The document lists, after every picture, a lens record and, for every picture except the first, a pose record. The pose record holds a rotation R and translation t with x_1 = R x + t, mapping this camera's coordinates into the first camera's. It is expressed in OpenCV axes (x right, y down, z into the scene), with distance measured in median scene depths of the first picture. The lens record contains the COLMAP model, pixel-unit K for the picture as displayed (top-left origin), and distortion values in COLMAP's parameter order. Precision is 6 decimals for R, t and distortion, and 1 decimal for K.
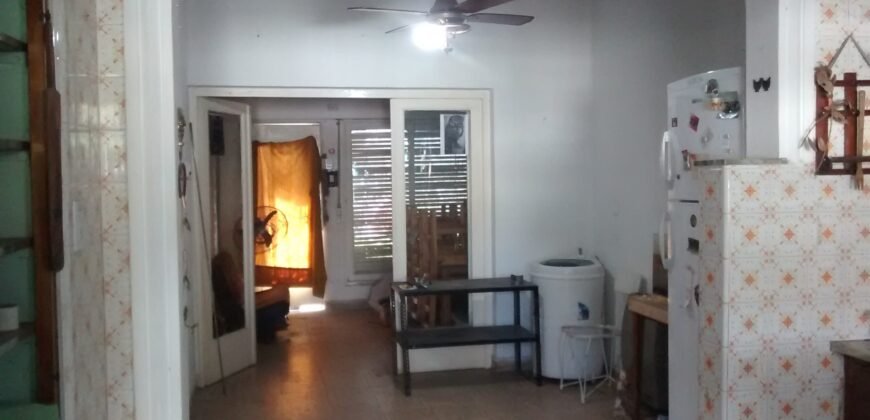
lens RADIAL K [[934.4, 0, 435.0], [0, 934.4, 210.0], [0, 0, 1]] dist [0.001792, -0.017799]
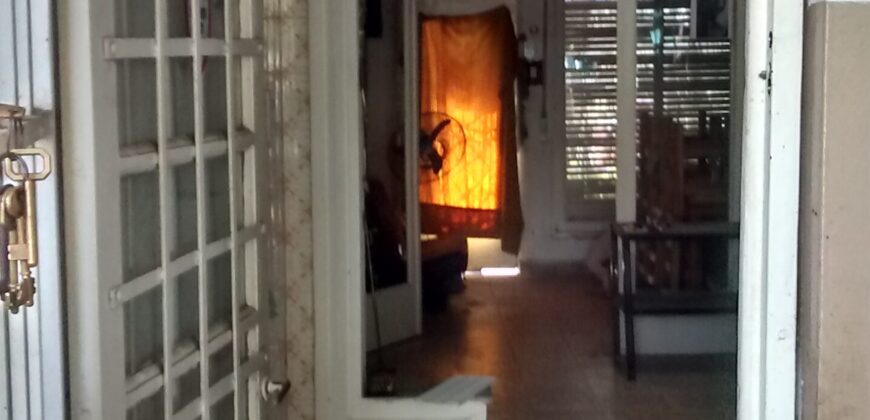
lens RADIAL K [[919.8, 0, 524.4], [0, 919.8, 210.2], [0, 0, 1]] dist [-0.002115, -0.002162]
pose [[0.994442, 0.028680, -0.101302, -0.044080], [-0.016938, 0.993230, 0.114921, -0.010477], [0.103912, -0.112566, 0.988196, 0.319627]]
